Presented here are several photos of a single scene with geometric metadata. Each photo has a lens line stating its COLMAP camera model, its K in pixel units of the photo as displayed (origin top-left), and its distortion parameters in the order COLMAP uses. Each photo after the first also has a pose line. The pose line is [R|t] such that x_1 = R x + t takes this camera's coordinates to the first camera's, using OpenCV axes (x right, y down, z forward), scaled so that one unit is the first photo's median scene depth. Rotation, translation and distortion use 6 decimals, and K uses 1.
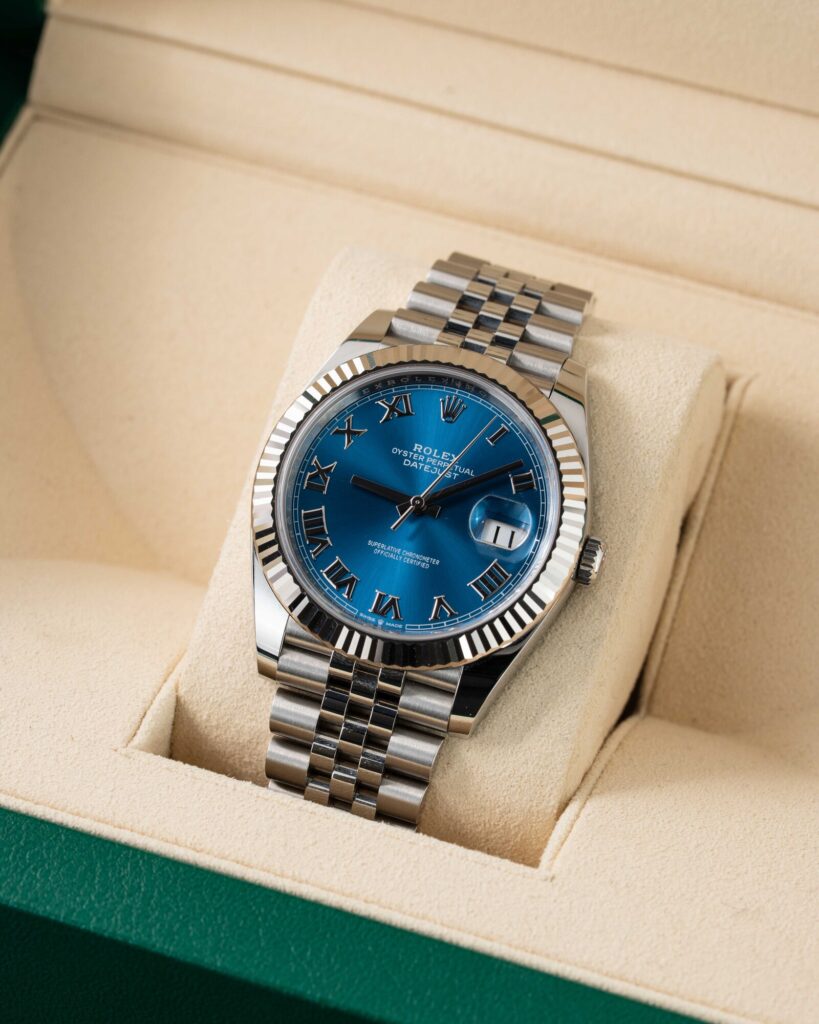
lens RADIAL K [[4093.8, 0, 409.5], [0, 4093.8, 512.0], [0, 0, 1]] dist [0.054956, -2.690402]
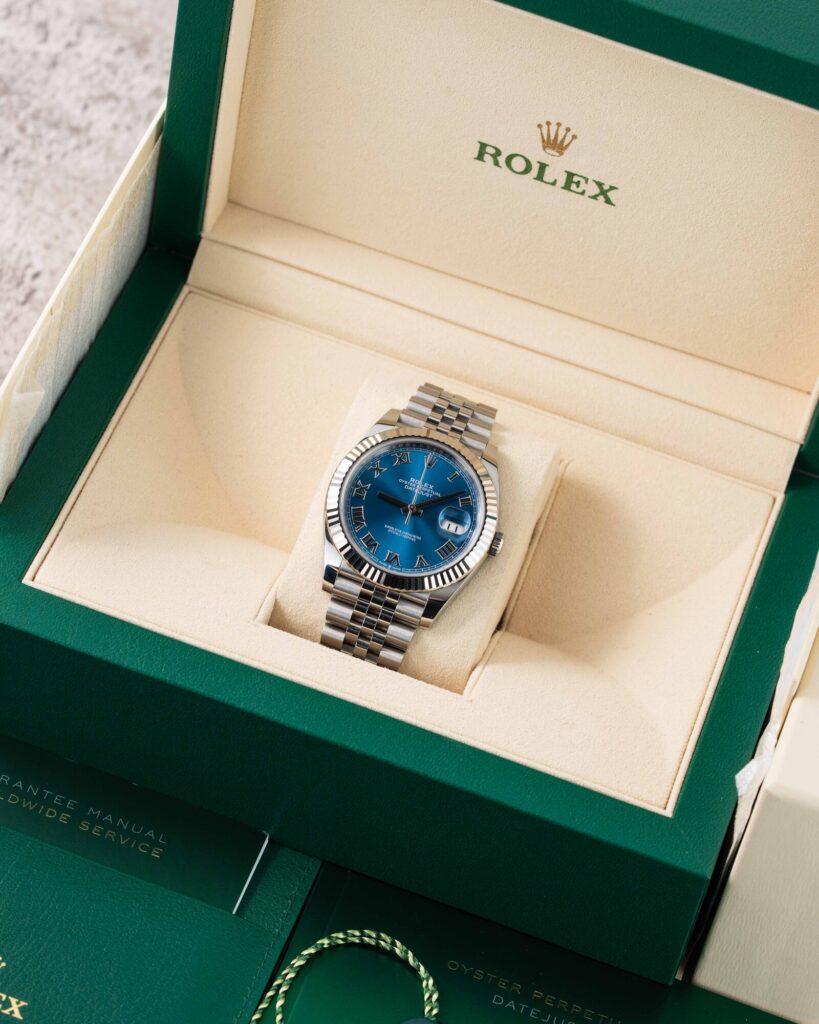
lens RADIAL K [[4093.8, 0, 409.5], [0, 4093.8, 512.0], [0, 0, 1]] dist [0.054956, -2.690402]
pose [[0.985779, 0.080483, 0.147522, -0.284032], [-0.074148, 0.996093, -0.047963, 0.092547], [-0.150806, 0.036343, 0.987895, -0.922409]]
